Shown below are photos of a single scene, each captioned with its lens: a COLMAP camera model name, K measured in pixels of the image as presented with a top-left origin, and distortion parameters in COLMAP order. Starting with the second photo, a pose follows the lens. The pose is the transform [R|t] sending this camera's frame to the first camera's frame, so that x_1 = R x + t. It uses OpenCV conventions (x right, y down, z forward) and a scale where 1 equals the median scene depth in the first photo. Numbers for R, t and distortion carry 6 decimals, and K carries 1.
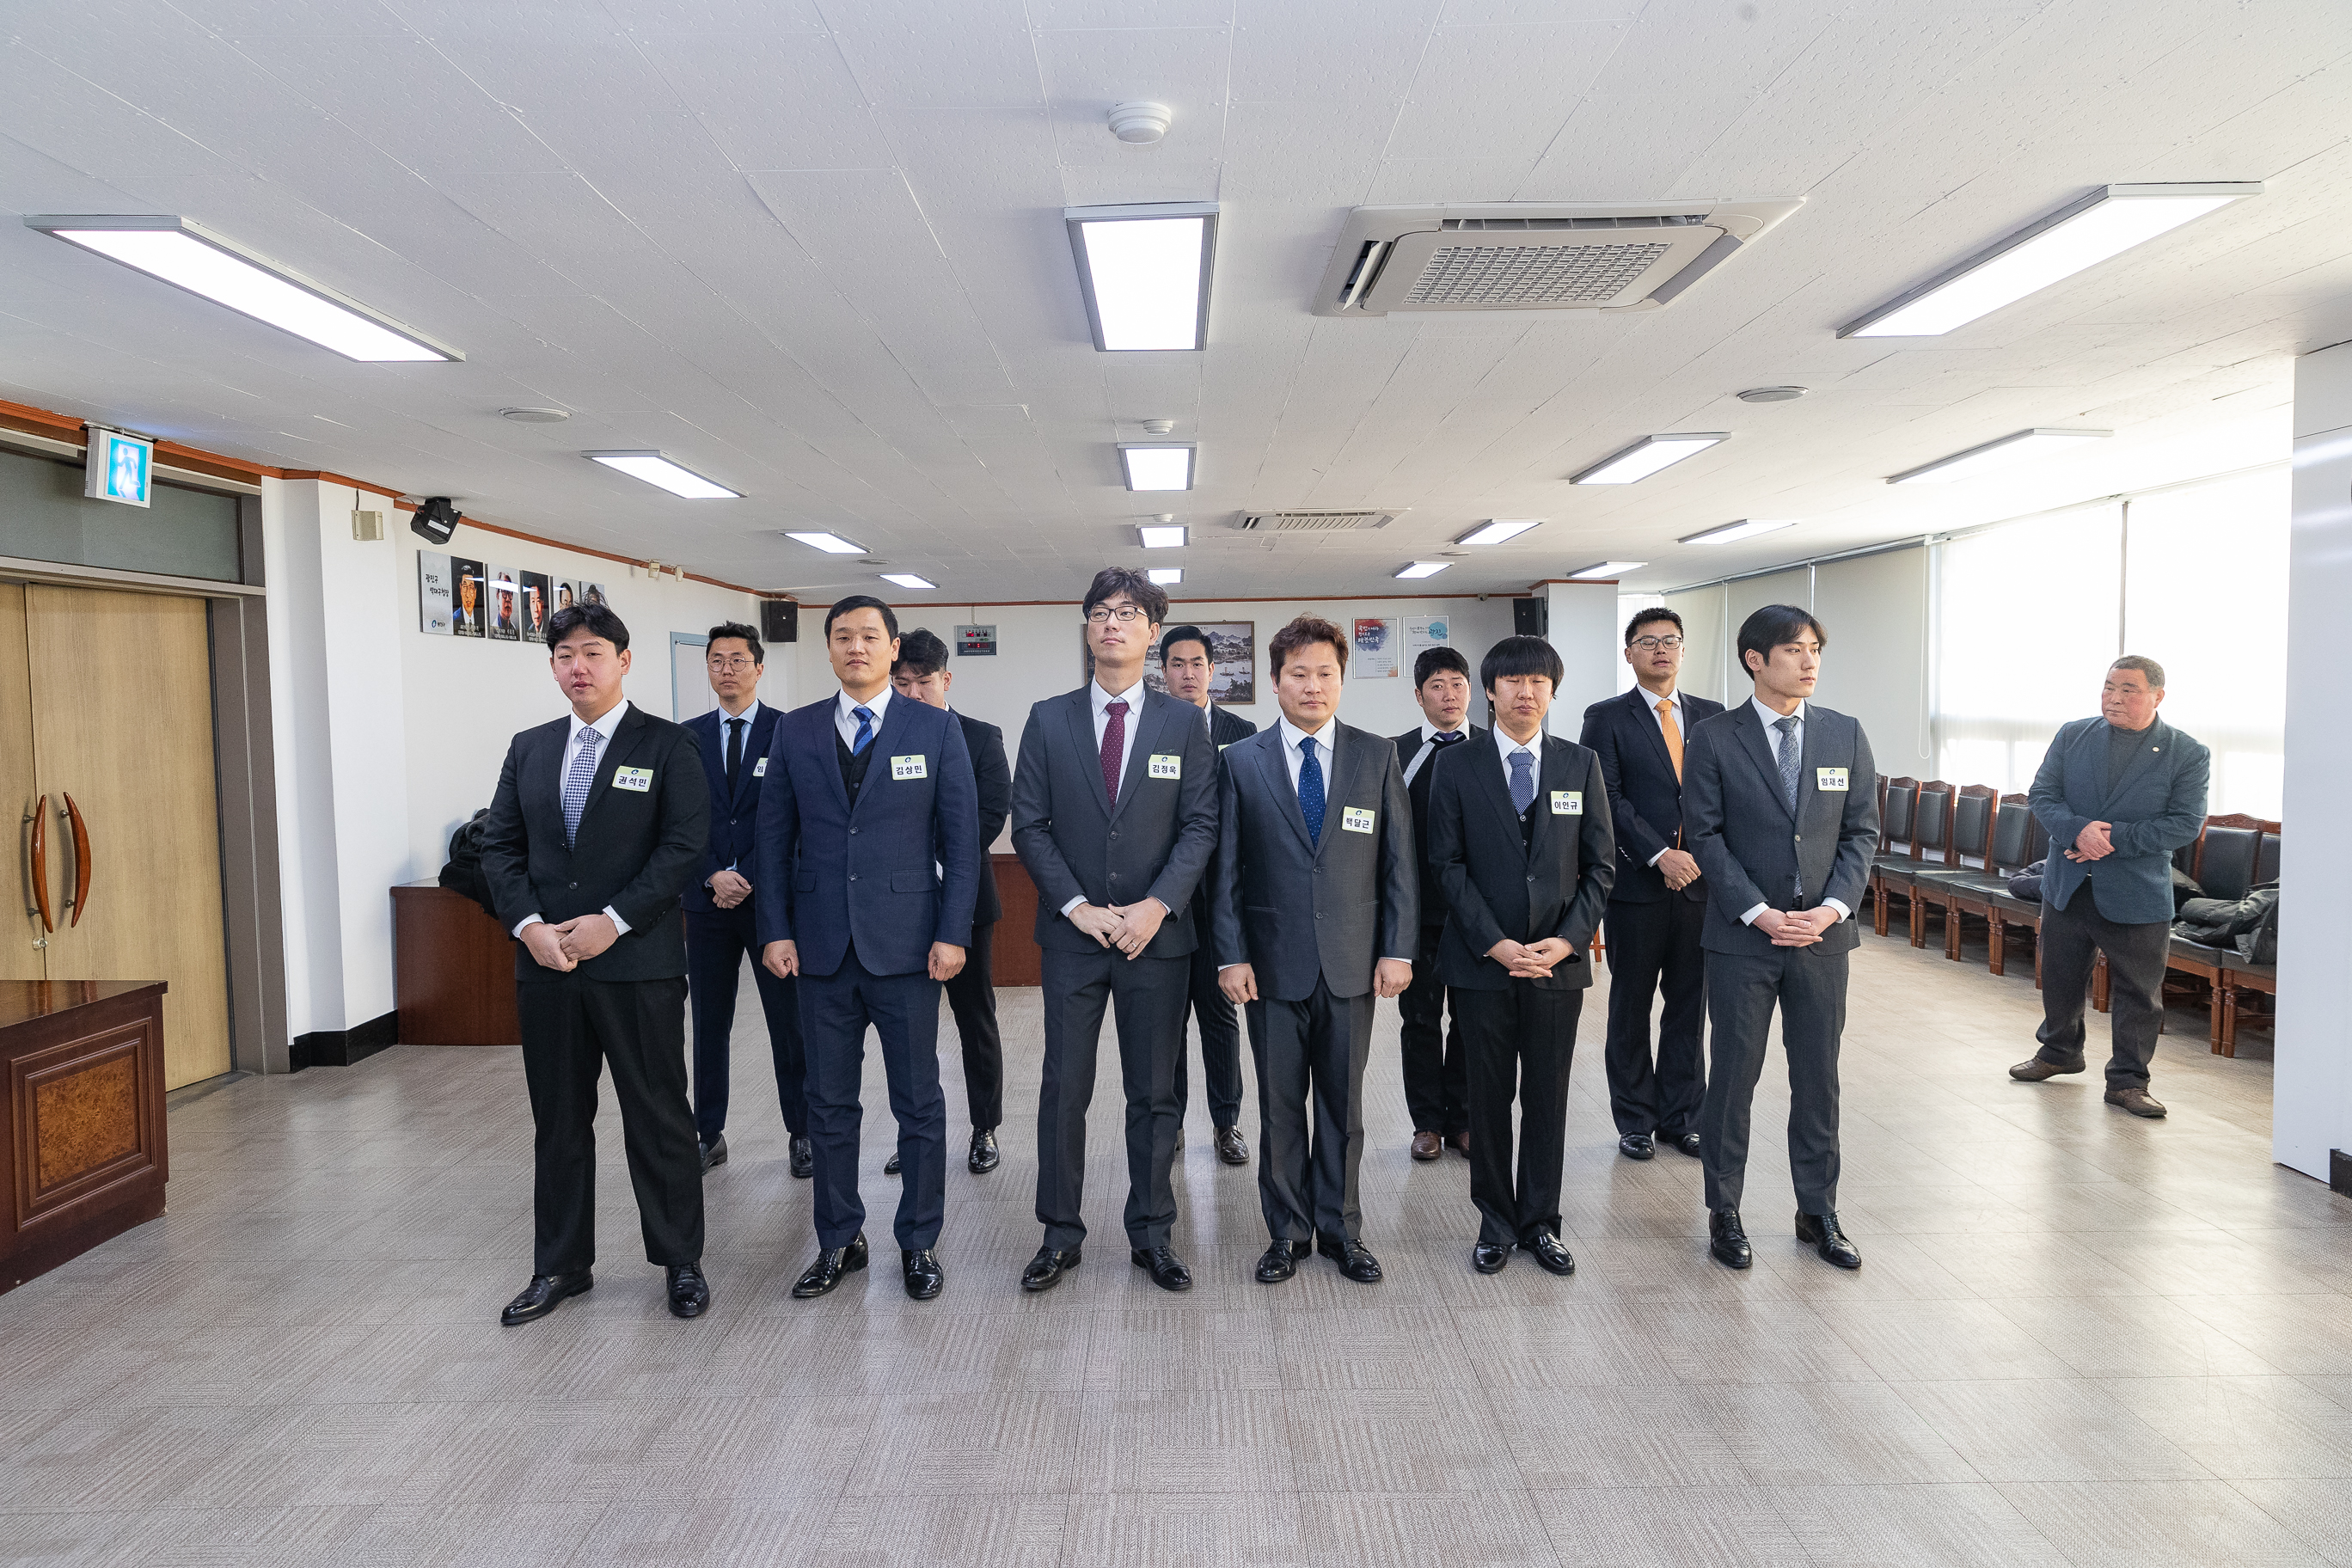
lens RADIAL K [[1561.2, 0, 1180.6], [0, 1561.2, 787.7], [0, 0, 1]] dist [0.004132, 0.001372]
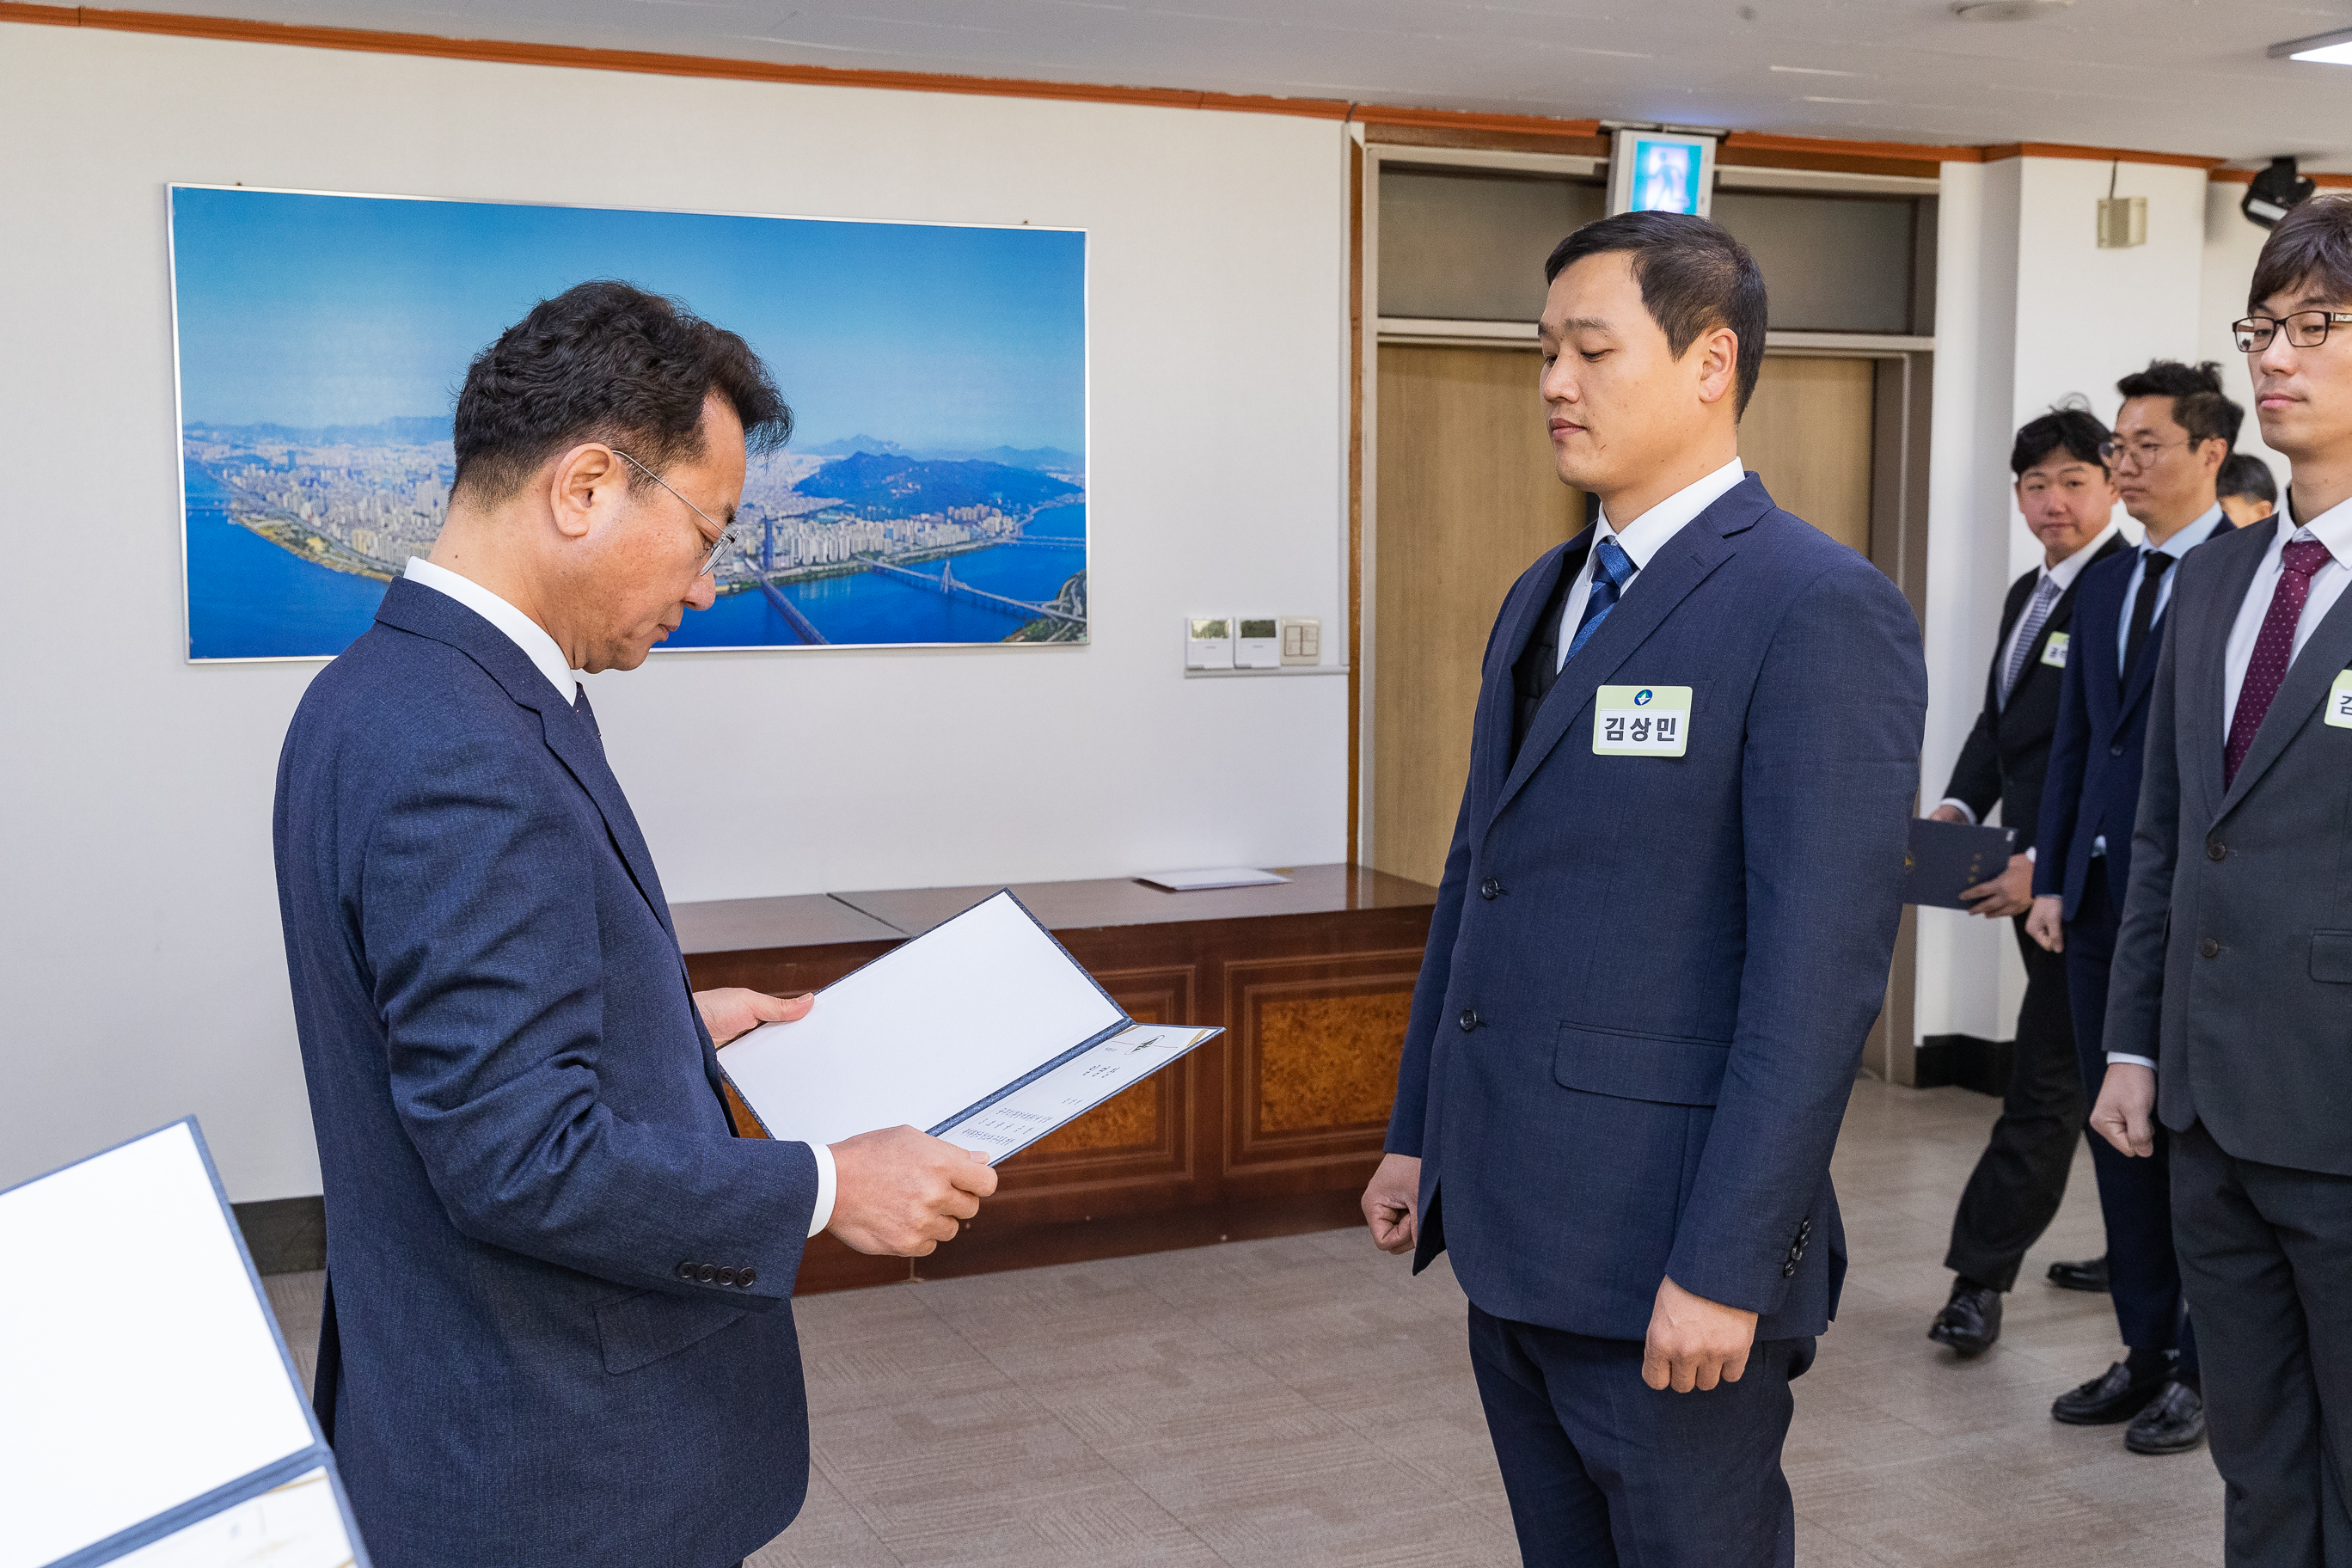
lens RADIAL K [[2592.3, 0, 1170.4], [0, 2592.3, 791.9], [0, 0, 1]] dist [0.009675, 0.002805]
pose [[0.399524, 0.103734, -0.910835, 0.340897], [-0.057672, 0.994453, 0.087960, -0.021331], [0.914907, 0.017387, 0.403291, 0.341960]]
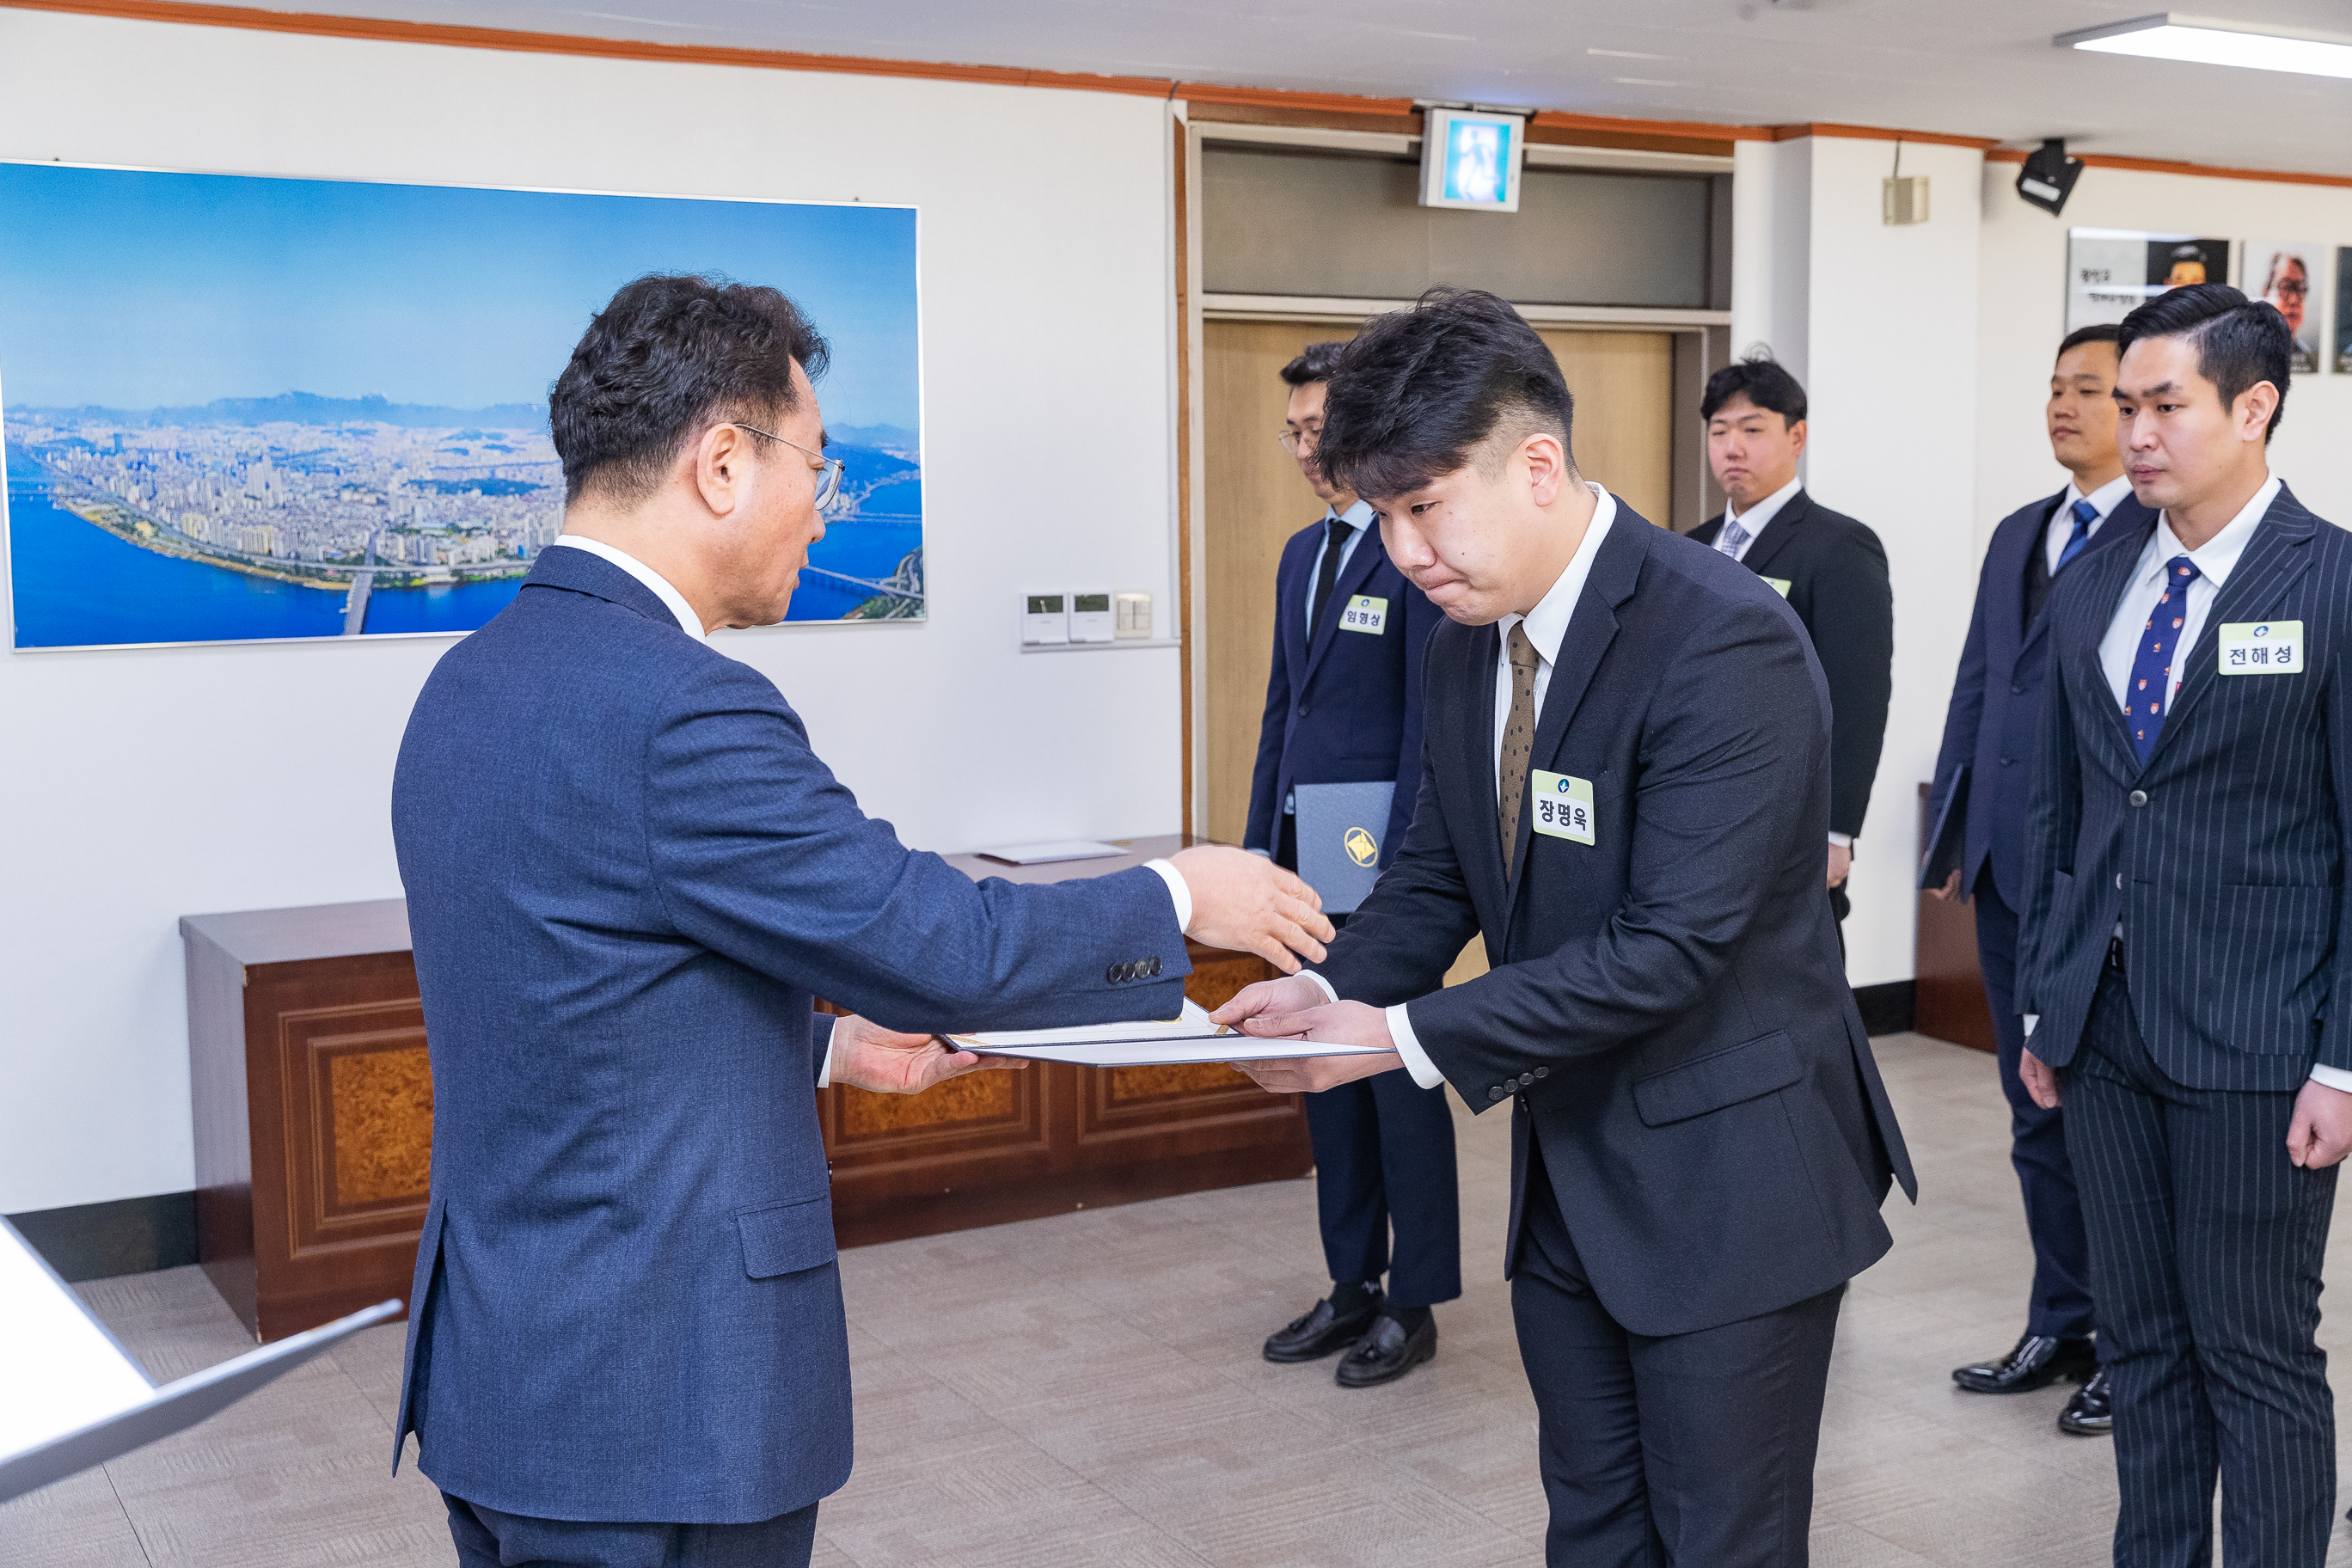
lens RADIAL K [[2648.3, 0, 1172.0], [0, 2648.3, 793.1], [0, 0, 1]] dist [-0.001490, 0.027921]
pose [[0.490171, 0.102218, -0.865612, 0.352092], [-0.046890, 0.994754, 0.090916, -0.019222], [0.870364, -0.003976, 0.492392, 0.288257]]
